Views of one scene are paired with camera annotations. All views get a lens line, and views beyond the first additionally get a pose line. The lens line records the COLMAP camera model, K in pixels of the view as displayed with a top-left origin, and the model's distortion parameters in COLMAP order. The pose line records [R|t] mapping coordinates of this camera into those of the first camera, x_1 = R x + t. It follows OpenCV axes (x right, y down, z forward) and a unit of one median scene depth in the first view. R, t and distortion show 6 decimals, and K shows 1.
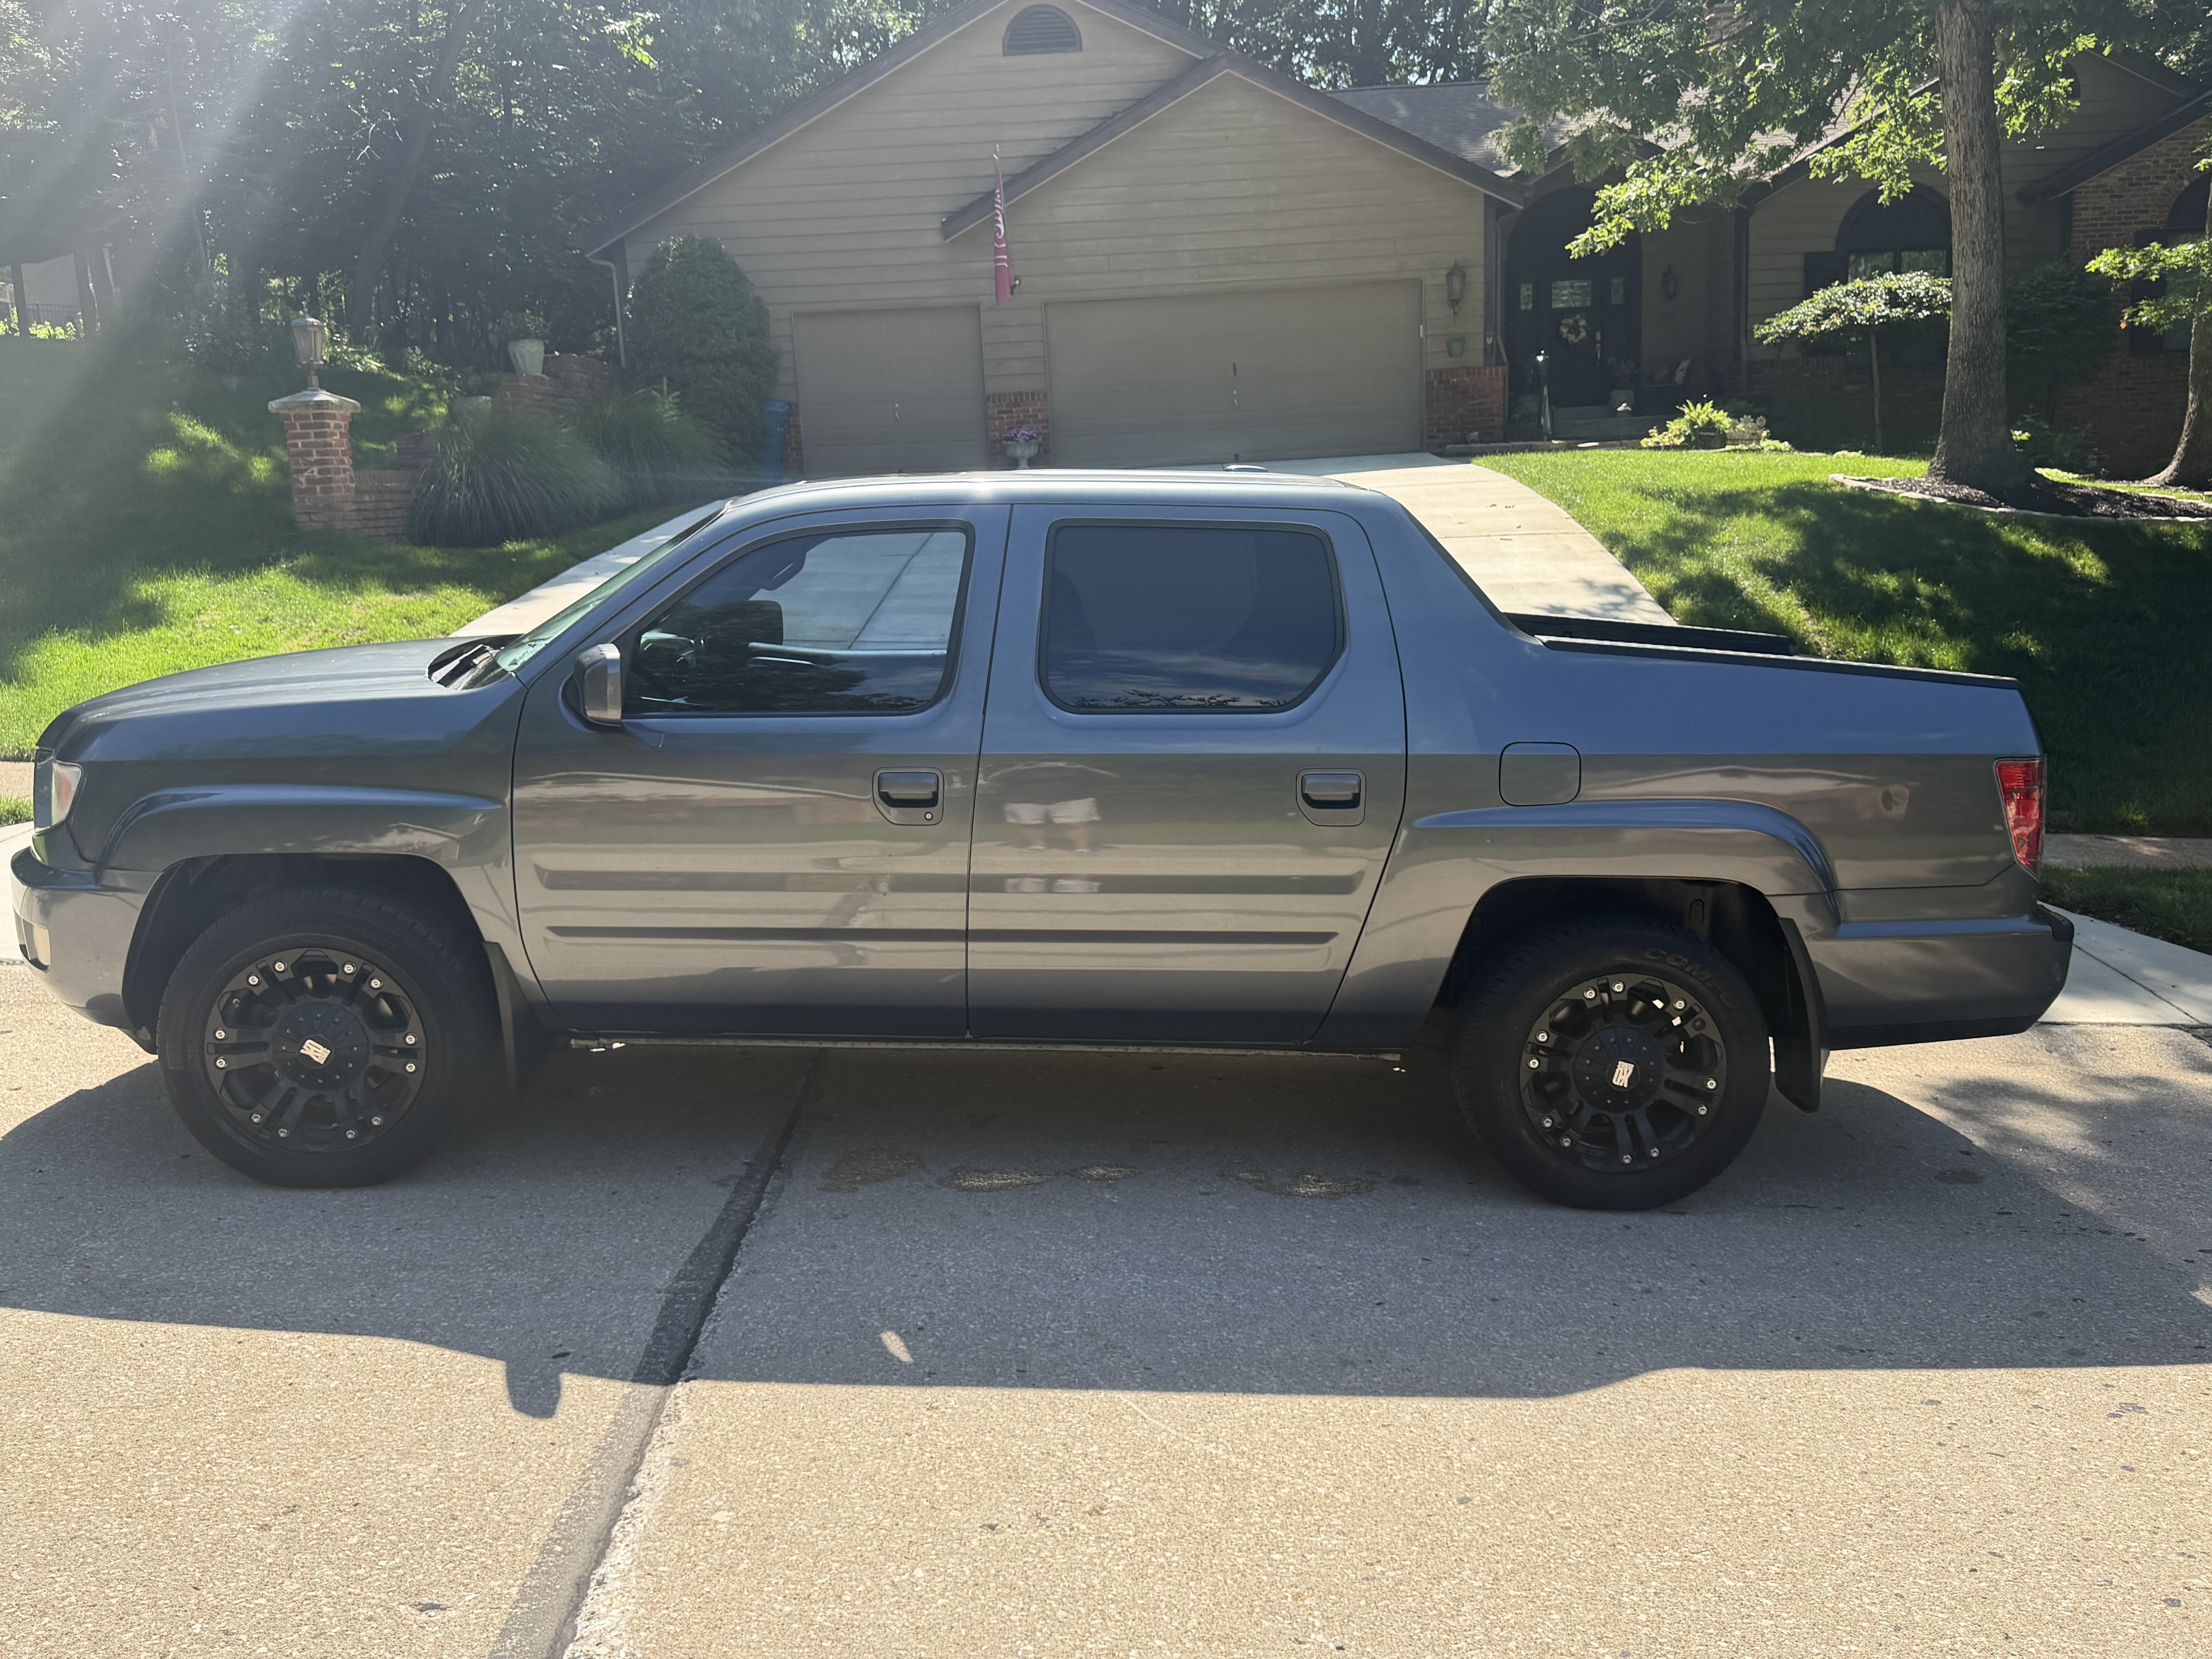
lens RADIAL K [[1852.4, 0, 1106.0], [0, 1852.4, 829.5], [0, 0, 1]] dist [0.074913, 0.000635]
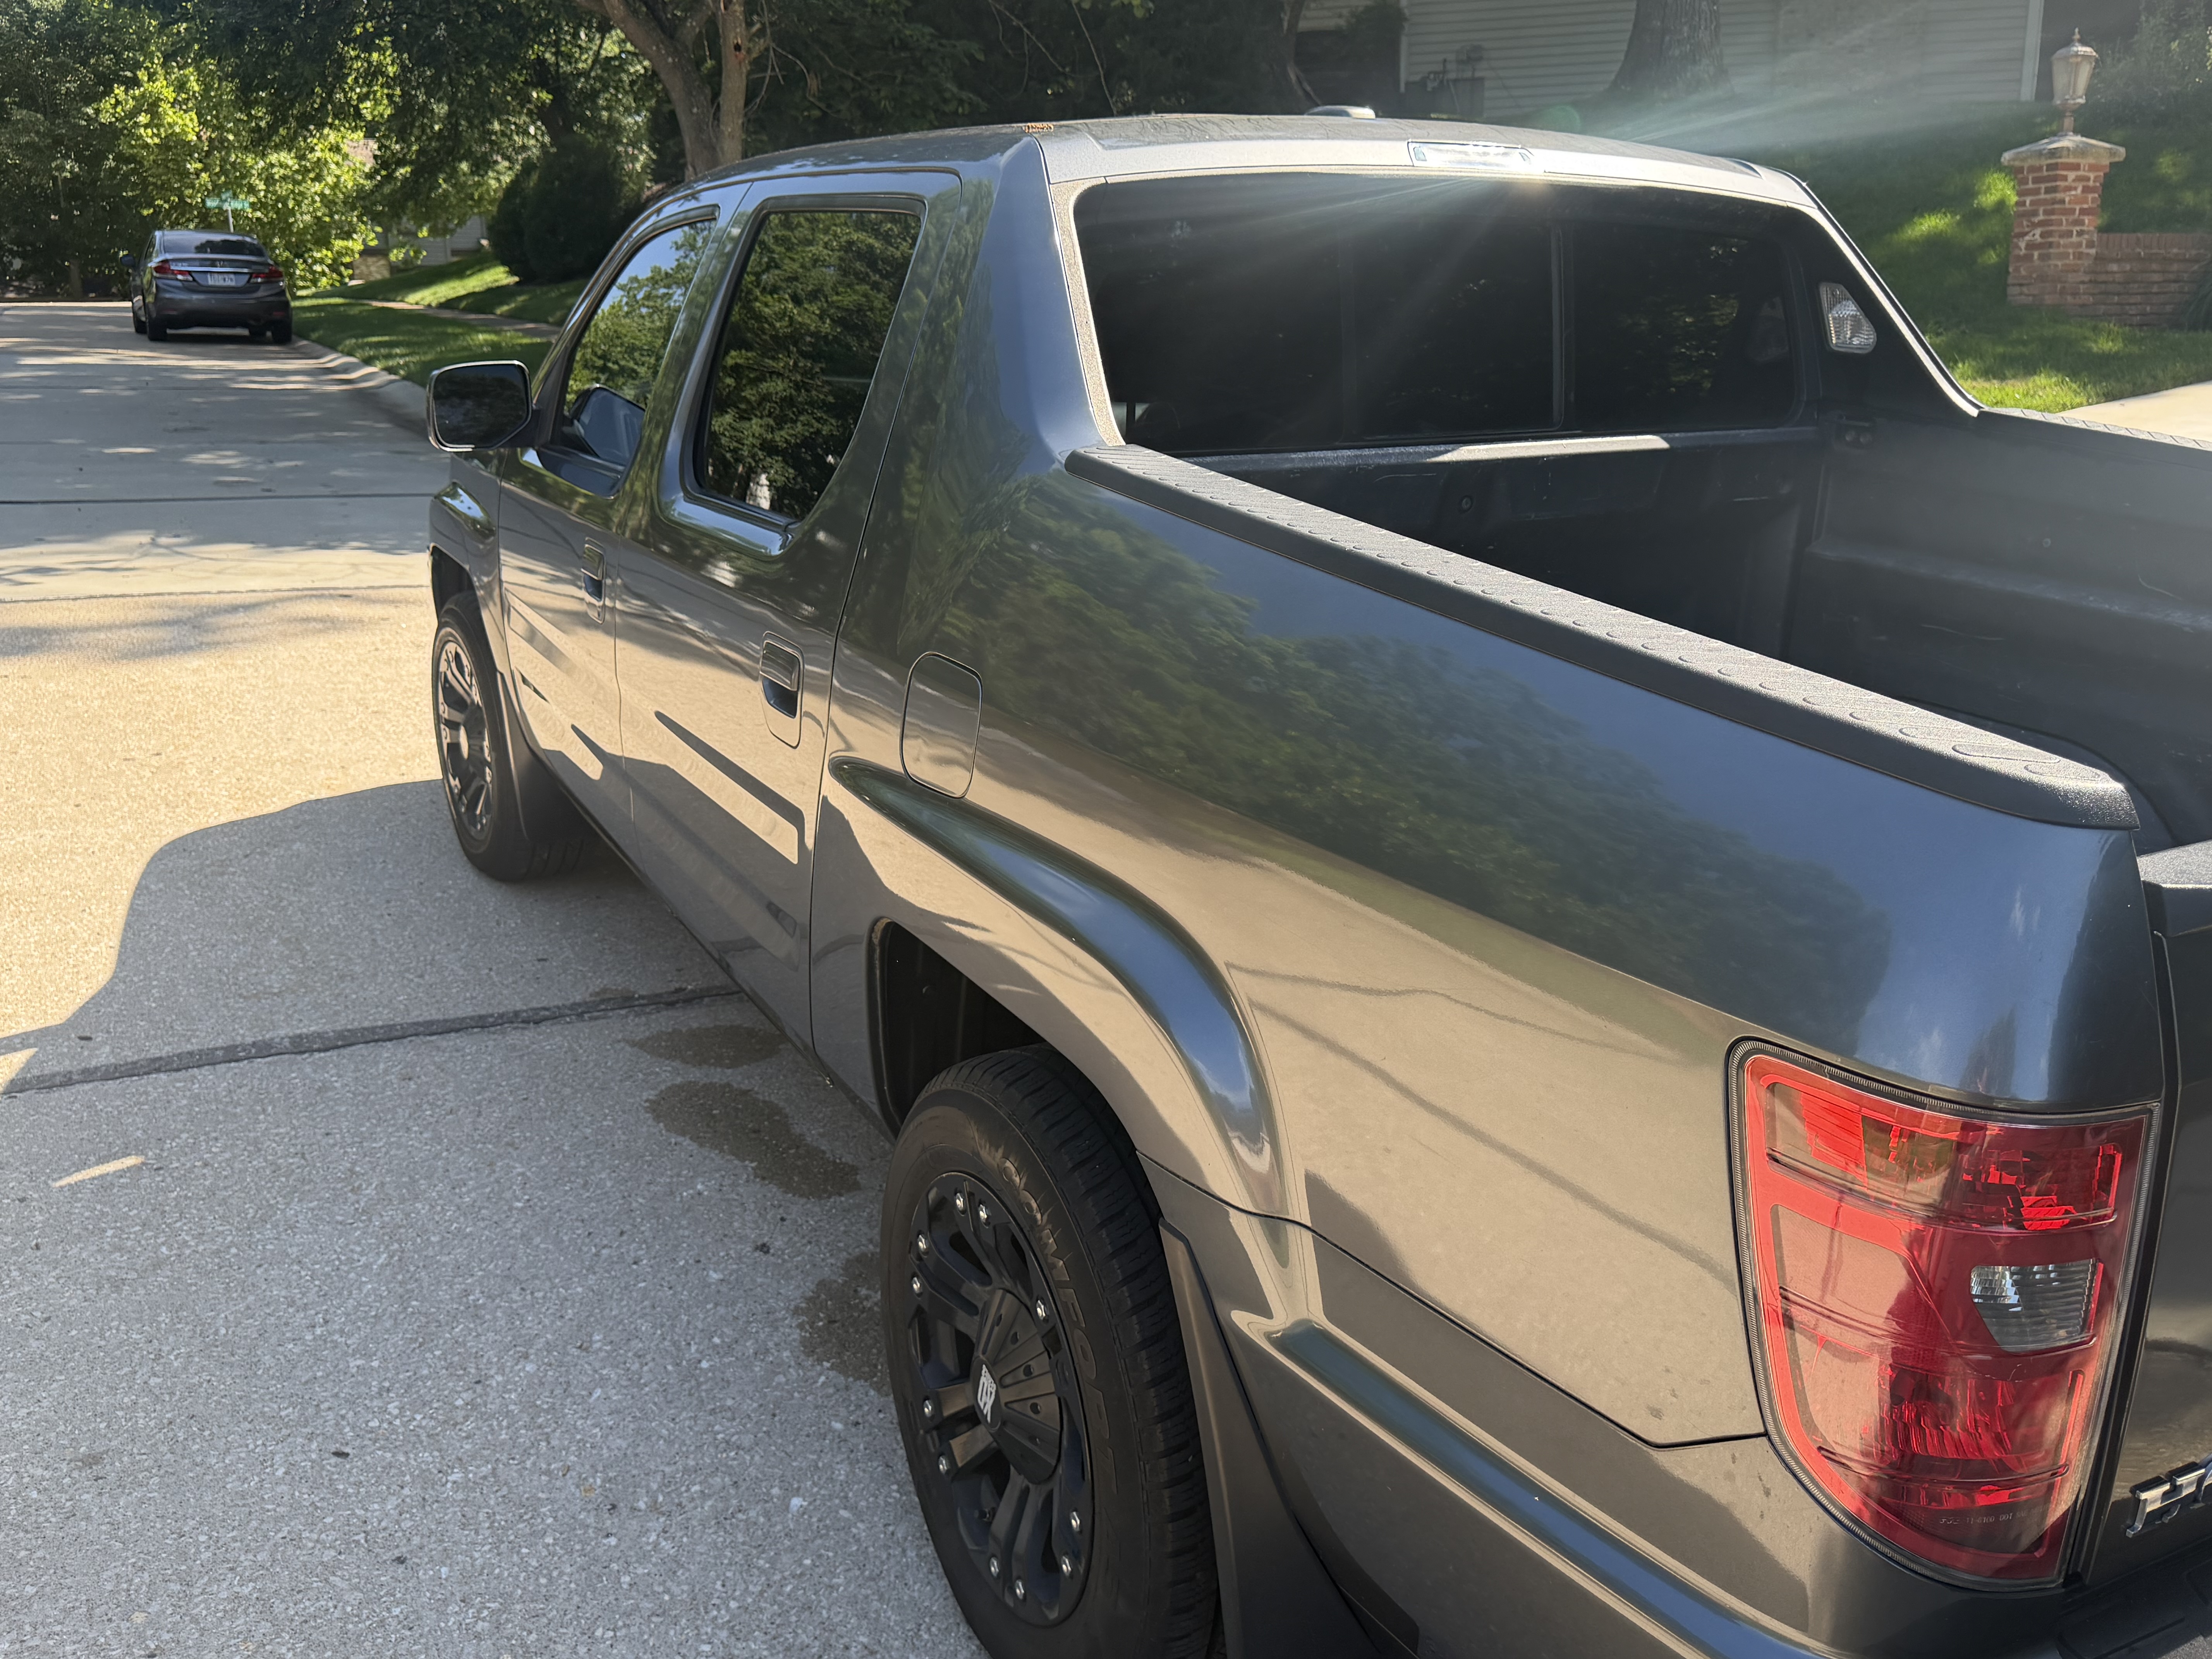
lens RADIAL K [[1911.4, 0, 1106.0], [0, 1911.4, 829.5], [0, 0, 1]] dist [0.009895, 0.007292]
pose [[0.456014, 0.261033, -0.850831, 0.195474], [-0.174735, 0.963672, 0.202001, -0.033004], [0.872650, 0.056555, 0.485060, 0.228389]]
